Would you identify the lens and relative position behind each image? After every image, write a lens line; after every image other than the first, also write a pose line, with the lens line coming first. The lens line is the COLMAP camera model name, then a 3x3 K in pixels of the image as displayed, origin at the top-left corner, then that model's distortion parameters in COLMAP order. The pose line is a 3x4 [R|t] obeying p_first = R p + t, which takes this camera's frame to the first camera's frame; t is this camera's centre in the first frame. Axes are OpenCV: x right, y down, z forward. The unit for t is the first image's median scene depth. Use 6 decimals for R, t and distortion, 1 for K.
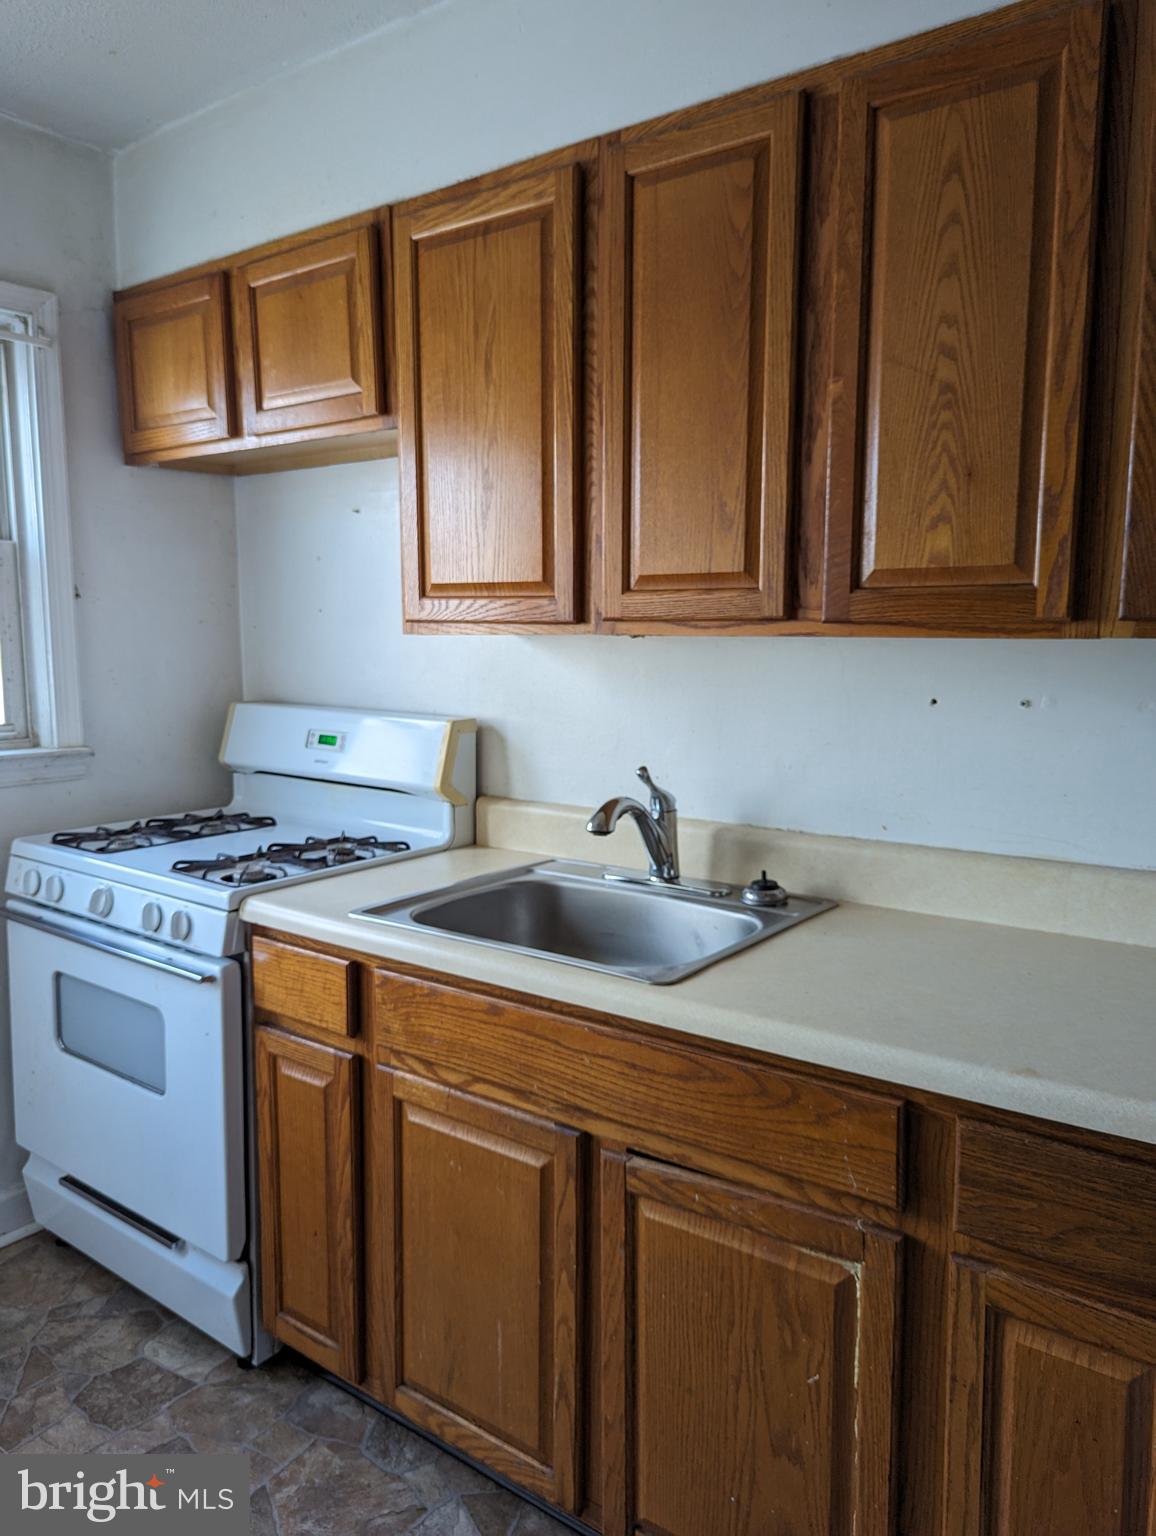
lens RADIAL K [[1076.7, 0, 596.2], [0, 1076.7, 753.4], [0, 0, 1]] dist [0.071226, -0.077418]
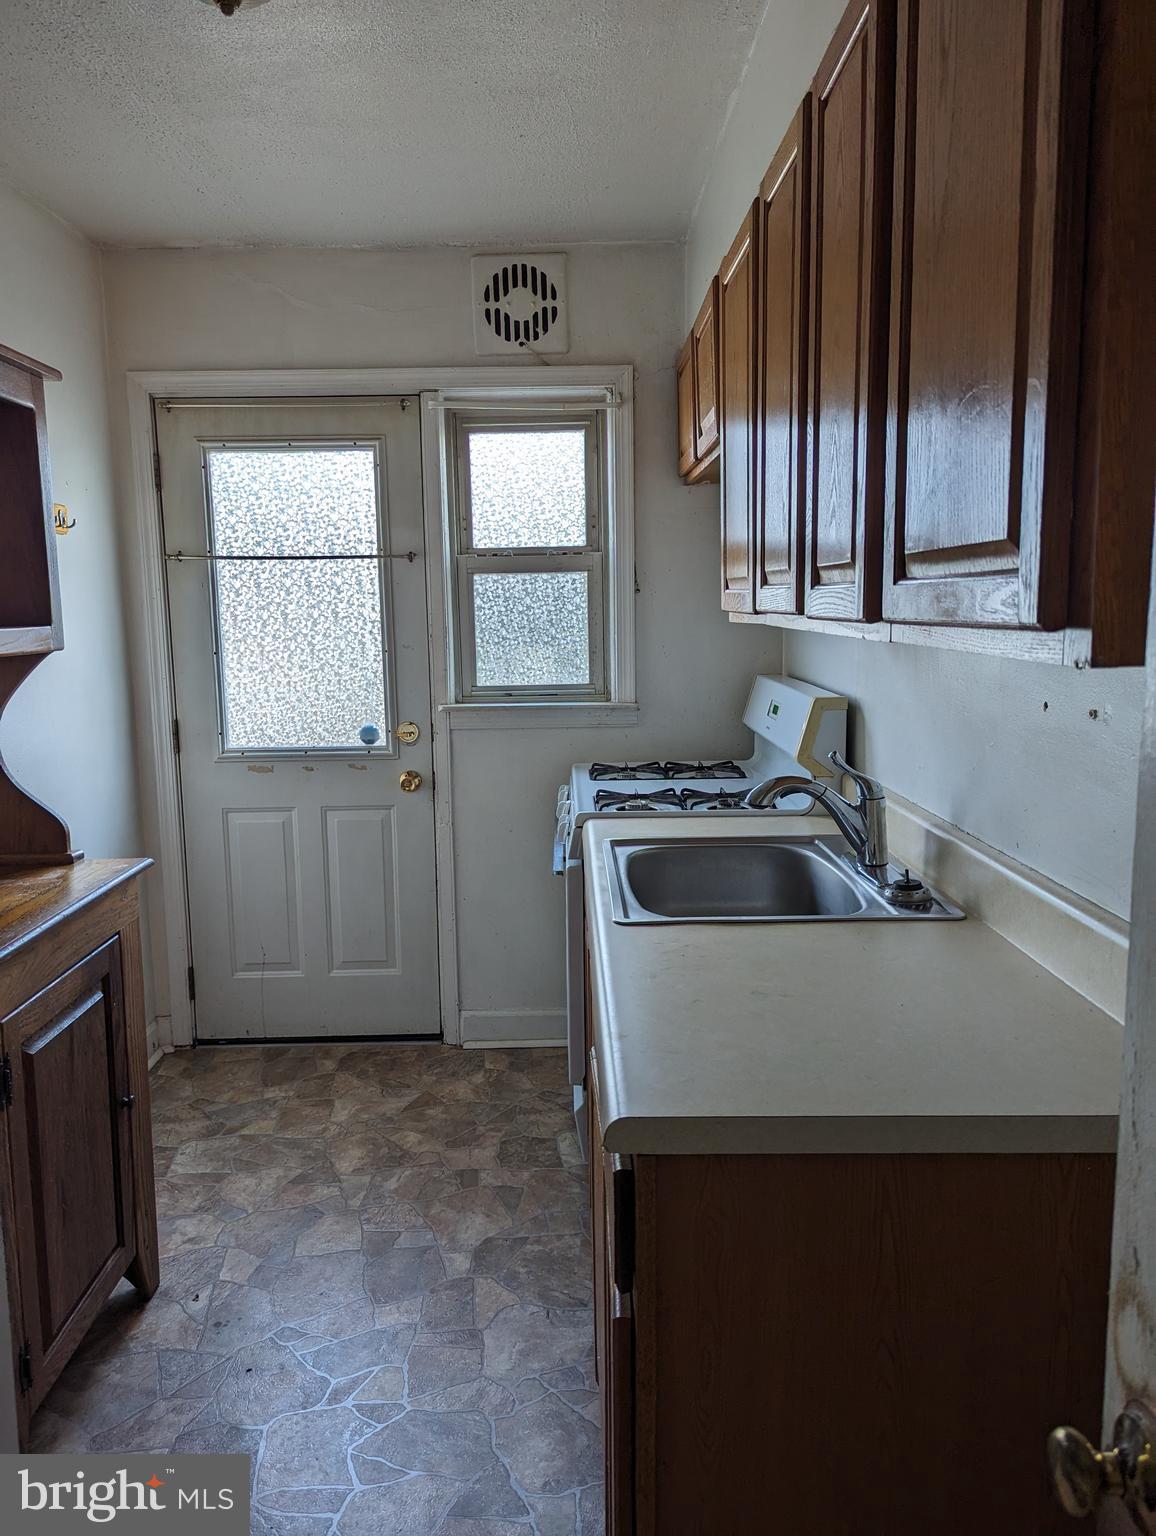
lens RADIAL K [[1094.3, 0, 576.7], [0, 1094.3, 741.9], [0, 0, 1]] dist [0.095601, -0.080551]
pose [[0.605312, 0.086917, -0.791229, 0.744710], [-0.070226, 0.995976, 0.055683, -0.038025], [0.792885, 0.021860, 0.608980, 0.162338]]
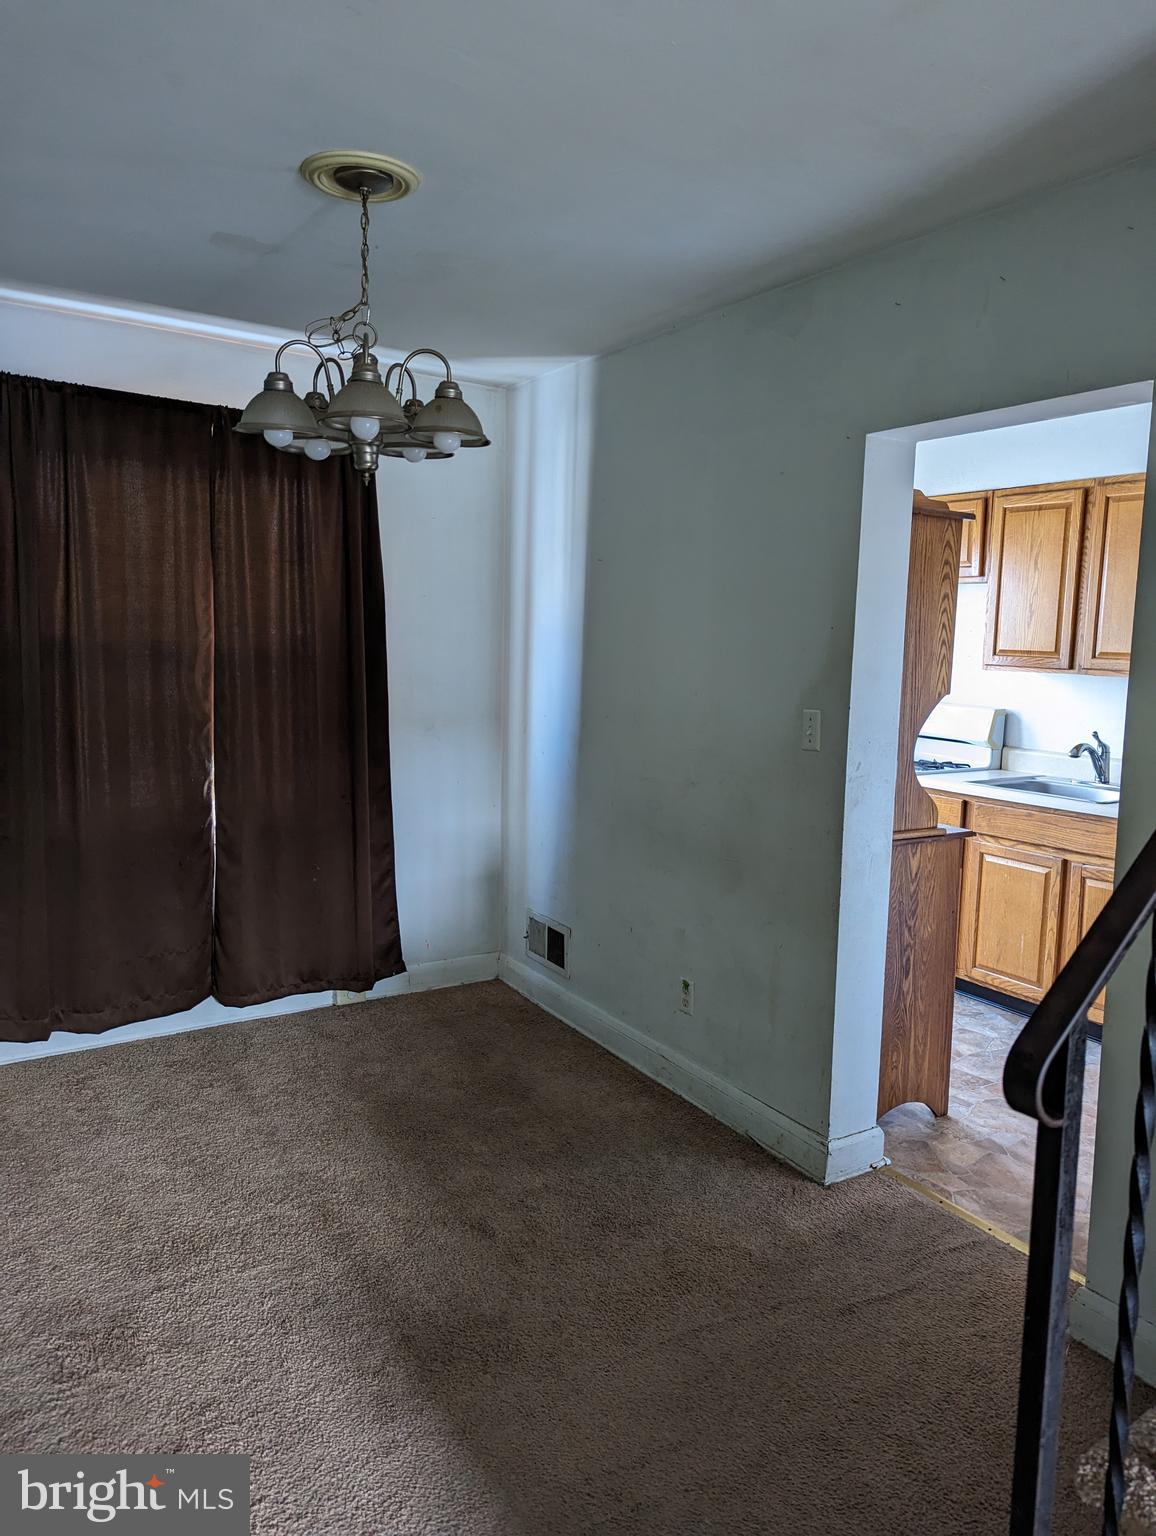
lens RADIAL K [[1076.7, 0, 596.2], [0, 1076.7, 753.4], [0, 0, 1]] dist [0.071226, -0.077418]
pose [[0.933084, 0.062242, -0.354233, -0.127374], [-0.064611, 0.997897, 0.005148, 0.119008], [0.353808, 0.018084, 0.935143, -1.599524]]
